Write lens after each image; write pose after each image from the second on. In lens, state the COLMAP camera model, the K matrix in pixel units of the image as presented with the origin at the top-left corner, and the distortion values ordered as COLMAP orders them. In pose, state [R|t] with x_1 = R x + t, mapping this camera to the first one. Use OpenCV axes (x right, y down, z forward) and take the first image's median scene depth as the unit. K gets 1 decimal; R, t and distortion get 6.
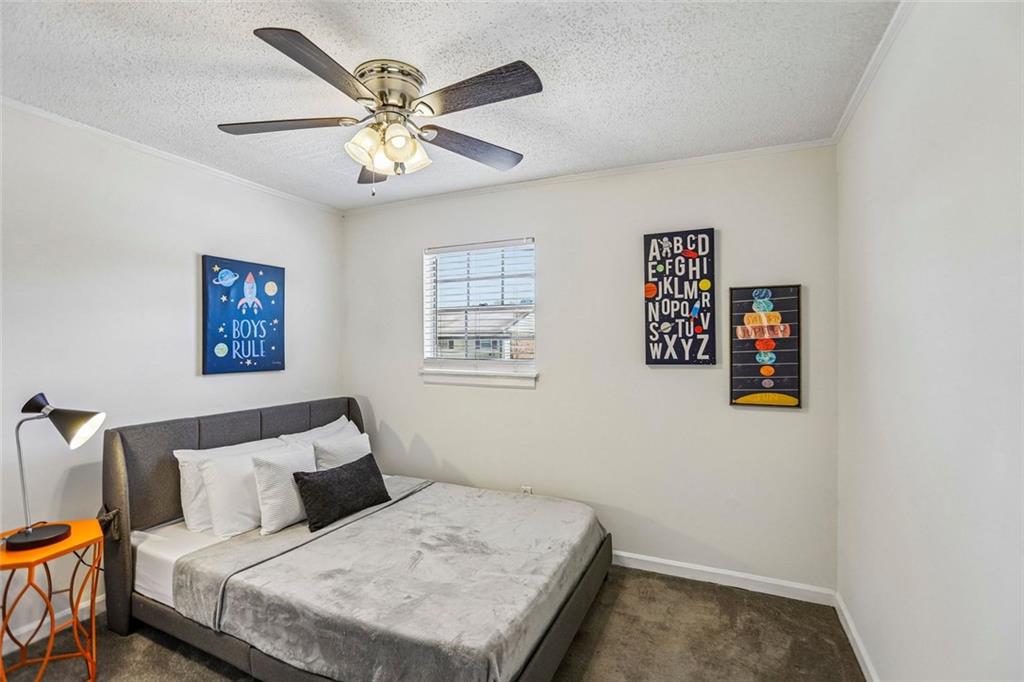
lens RADIAL K [[474.8, 0, 512.3], [0, 474.8, 341.6], [0, 0, 1]] dist [-0.053554, 0.018458]
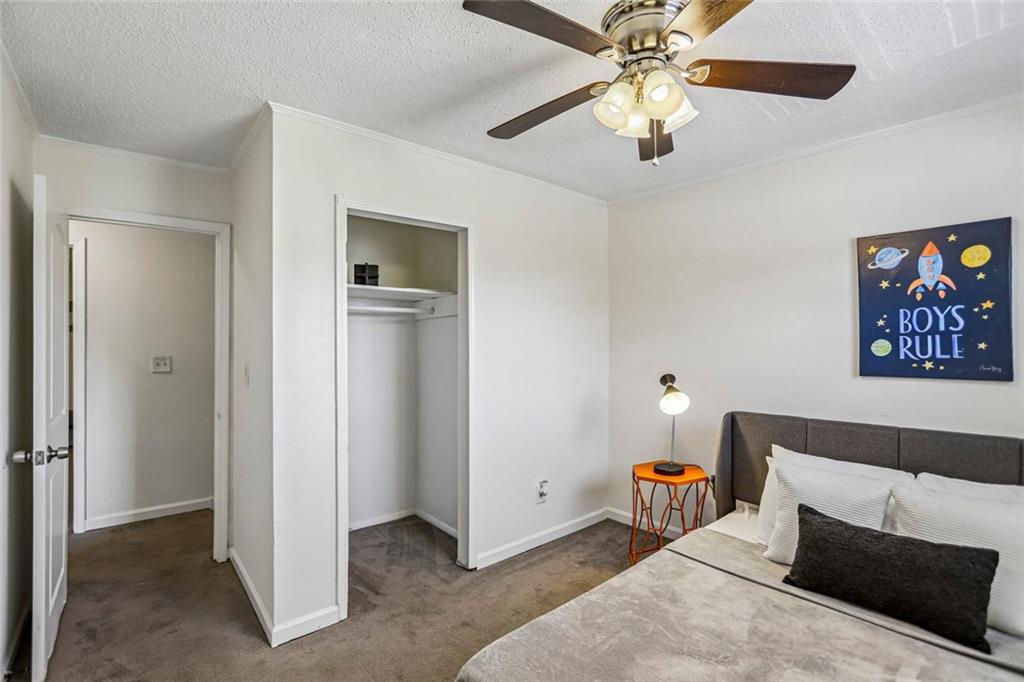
lens RADIAL K [[474.8, 0, 515.1], [0, 474.8, 343.2], [0, 0, 1]] dist [-0.053554, 0.018458]
pose [[-0.397304, 0.002979, -0.917682, 0.358459], [0.012732, 0.999916, -0.002266, 0.003271], [0.917599, -0.012584, -0.397309, 0.699911]]
